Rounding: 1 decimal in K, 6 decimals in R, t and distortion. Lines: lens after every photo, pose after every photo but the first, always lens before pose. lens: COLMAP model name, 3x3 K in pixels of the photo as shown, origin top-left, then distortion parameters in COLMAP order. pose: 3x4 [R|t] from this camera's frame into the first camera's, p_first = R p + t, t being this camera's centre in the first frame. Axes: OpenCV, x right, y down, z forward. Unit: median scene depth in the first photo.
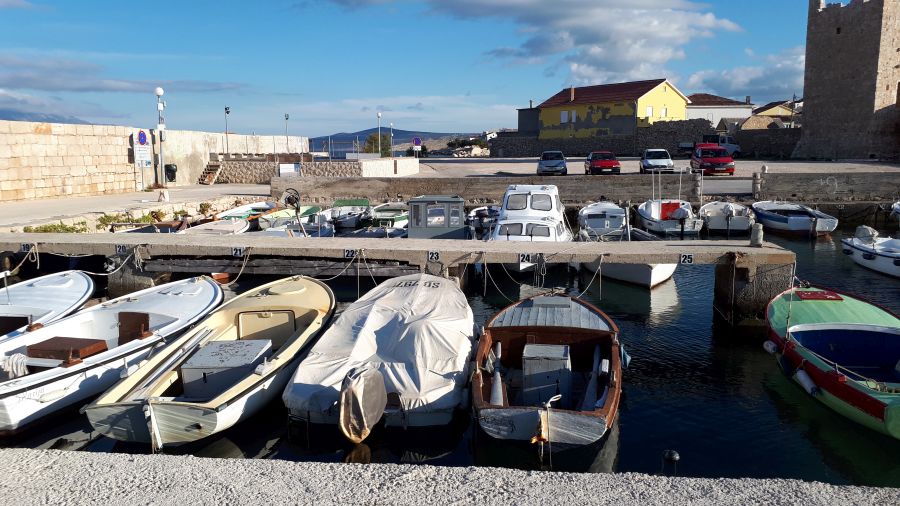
lens RADIAL K [[699.9, 0, 450.0], [0, 699.9, 253.0], [0, 0, 1]] dist [0.000964, -0.007662]
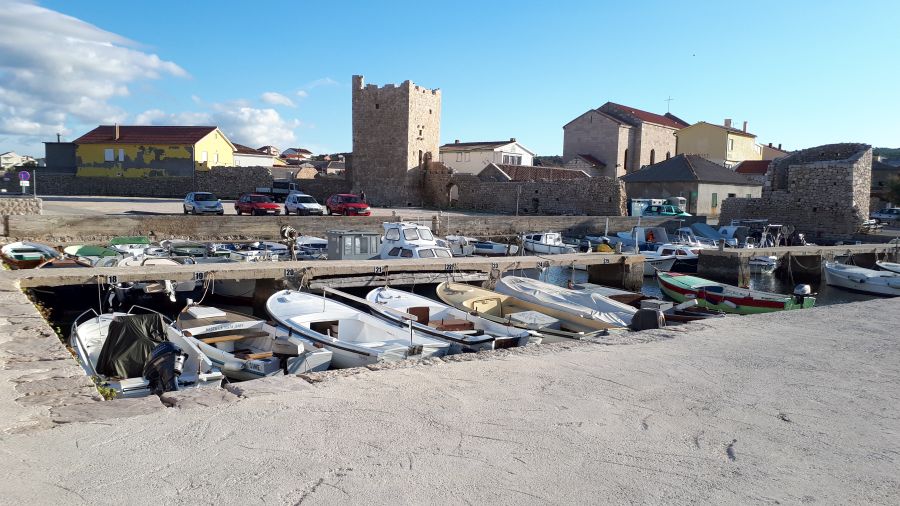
lens RADIAL K [[699.9, 0, 450.0], [0, 699.9, 253.0], [0, 0, 1]] dist [0.000964, -0.007662]
pose [[0.738012, -0.023739, 0.674370, -0.221805], [0.063390, 0.997401, -0.034261, 0.004331], [-0.671804, 0.068034, 0.737598, -0.023902]]
